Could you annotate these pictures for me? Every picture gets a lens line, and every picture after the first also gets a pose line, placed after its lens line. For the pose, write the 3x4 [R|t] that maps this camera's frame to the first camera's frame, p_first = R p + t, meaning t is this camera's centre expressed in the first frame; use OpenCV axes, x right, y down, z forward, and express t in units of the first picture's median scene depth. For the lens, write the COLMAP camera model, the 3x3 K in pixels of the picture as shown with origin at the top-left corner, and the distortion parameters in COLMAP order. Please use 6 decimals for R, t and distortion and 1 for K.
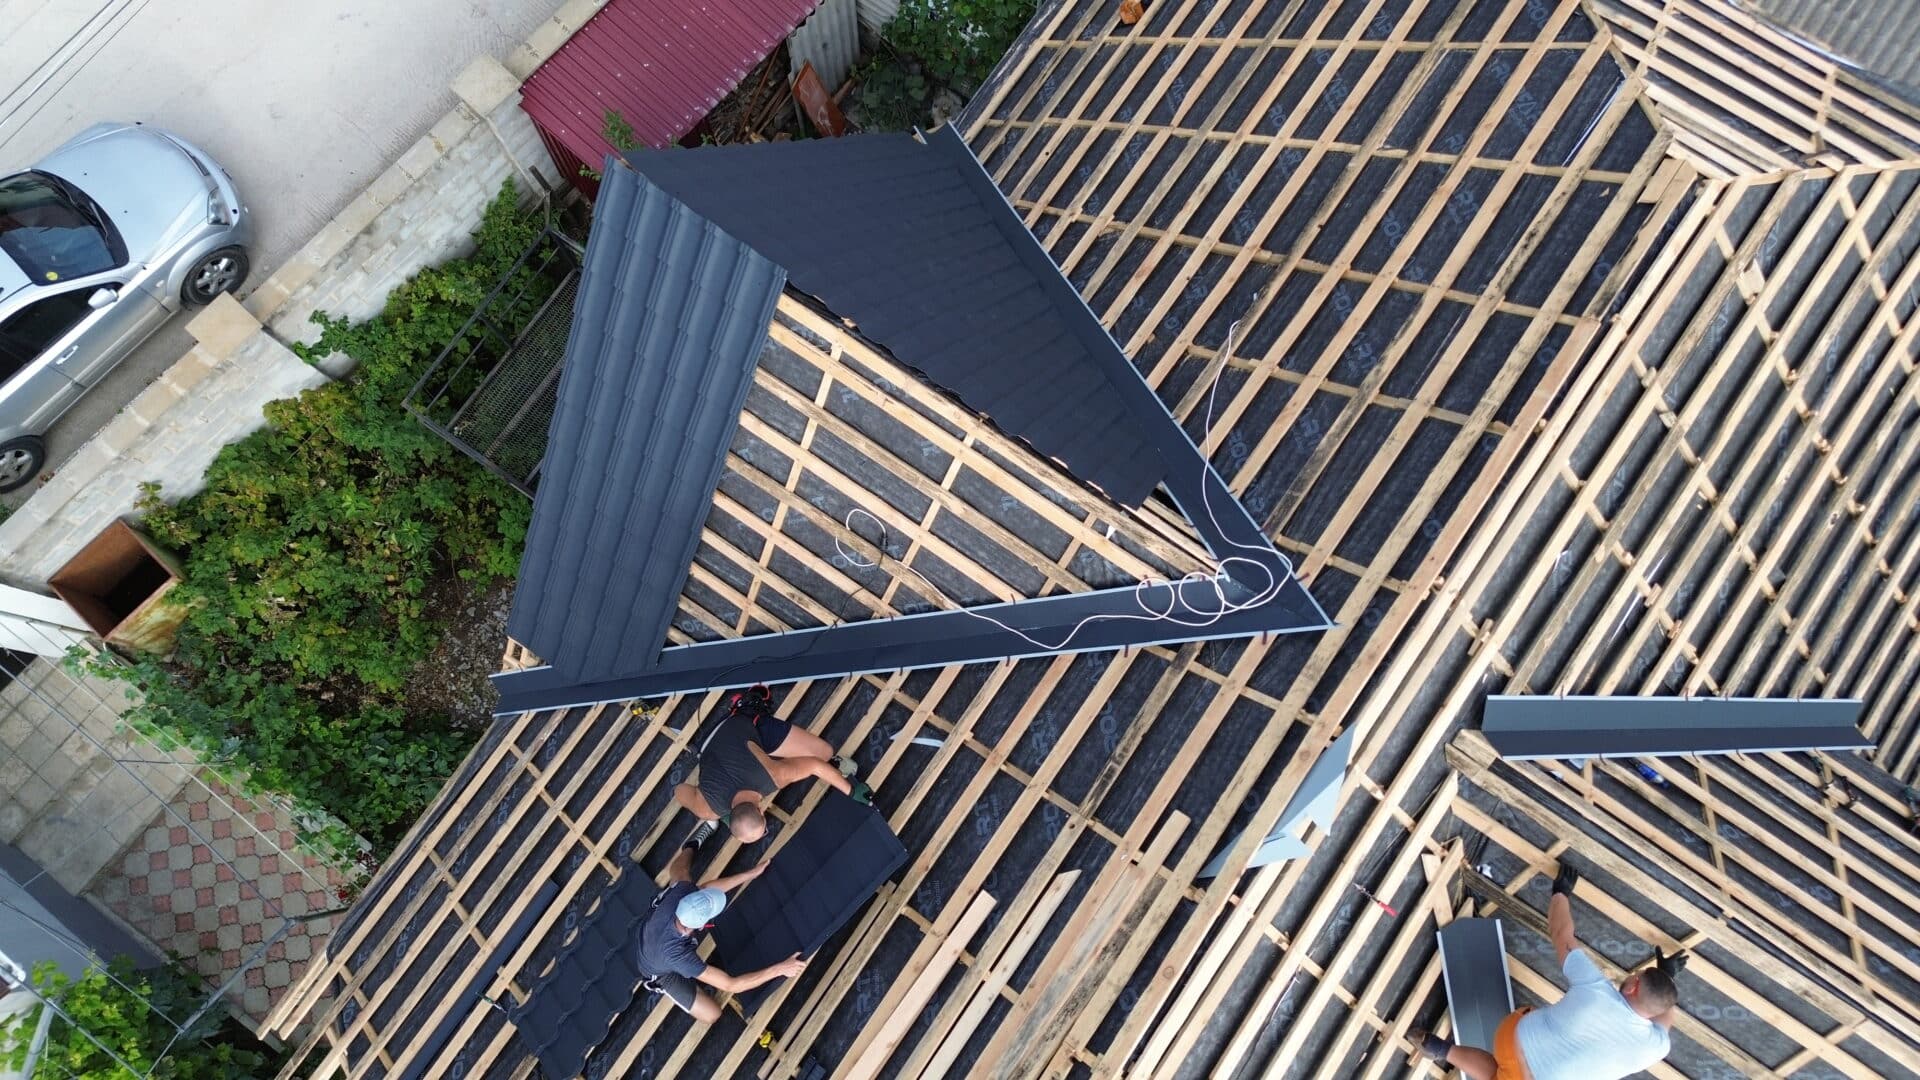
lens RADIAL K [[1379.3, 0, 958.2], [0, 1379.3, 528.5], [0, 0, 1]] dist [0.082814, -0.083817]
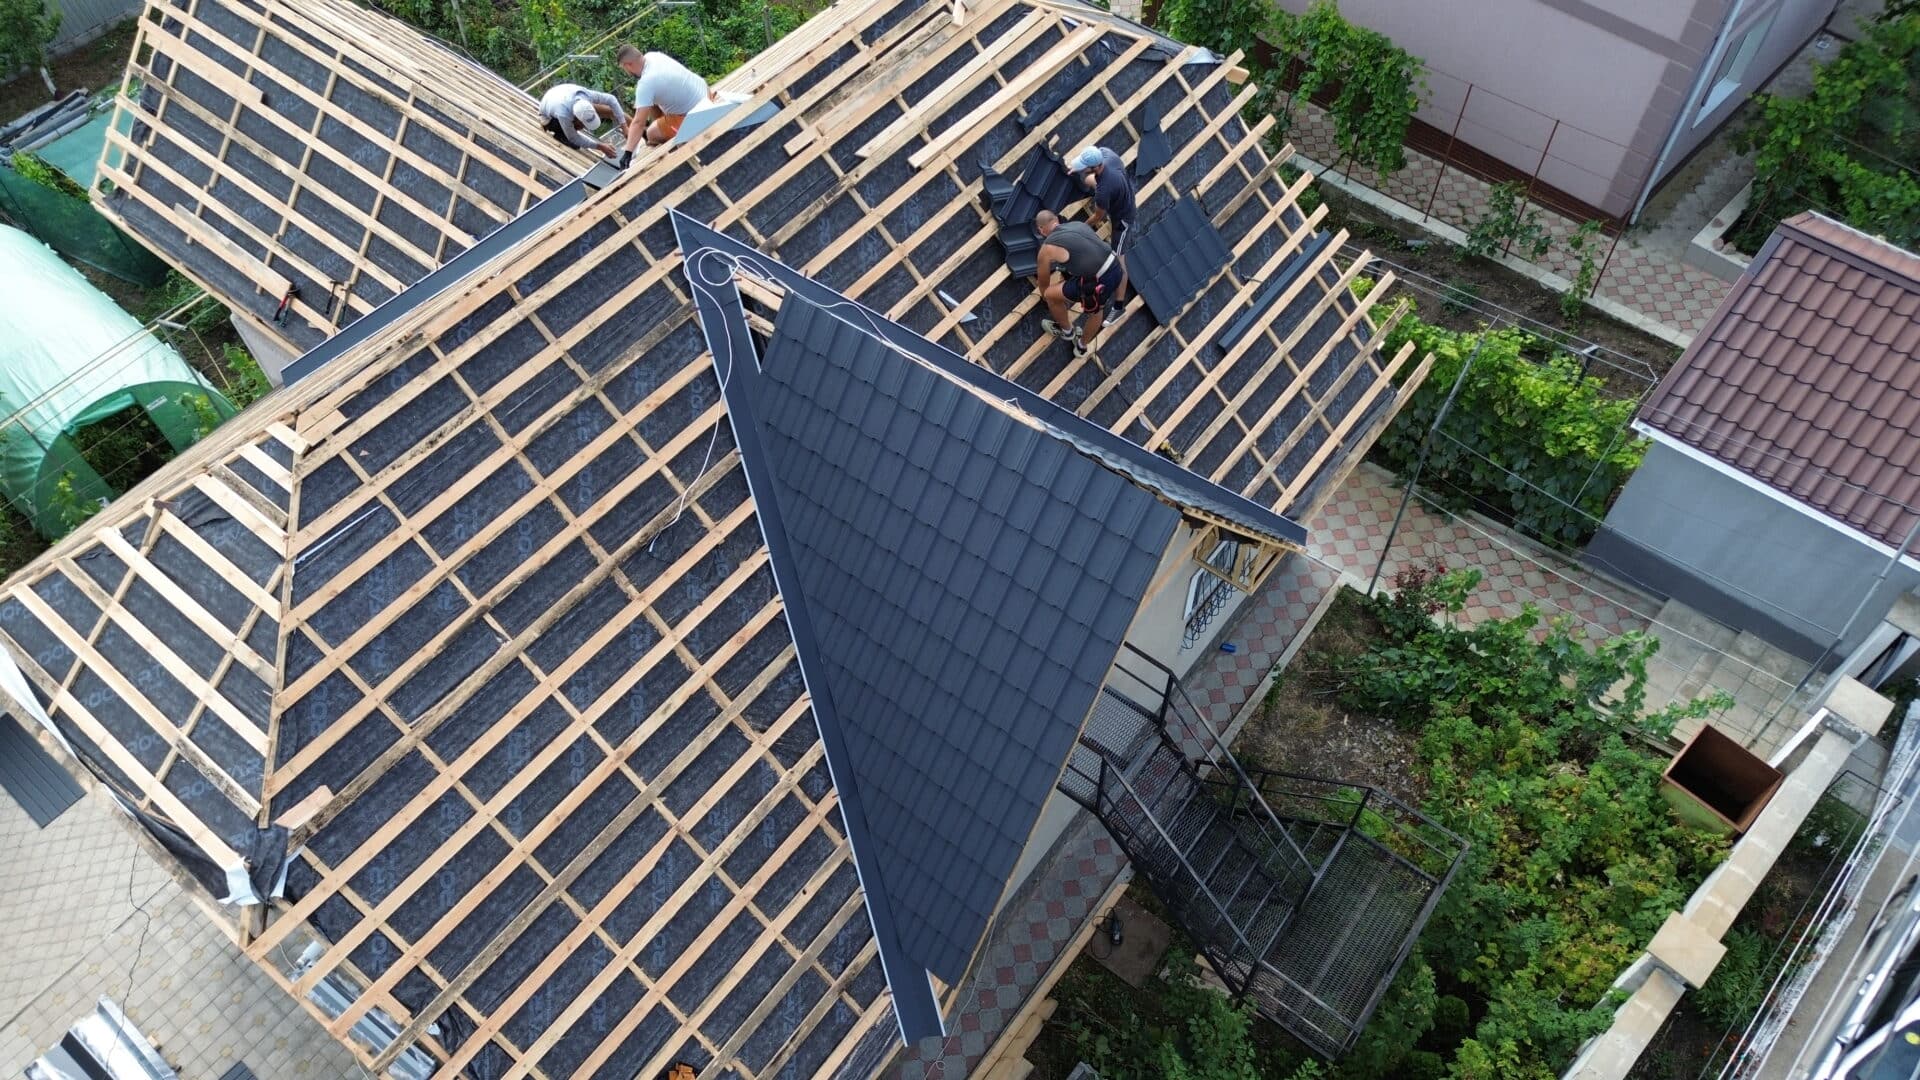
lens RADIAL K [[1379.3, 0, 958.2], [0, 1379.3, 528.5], [0, 0, 1]] dist [0.082814, -0.083817]
pose [[-0.998013, -0.029305, 0.055778, -0.123615], [0.061373, -0.652475, 0.755321, -1.149887], [0.014259, 0.757243, 0.652977, 0.255976]]
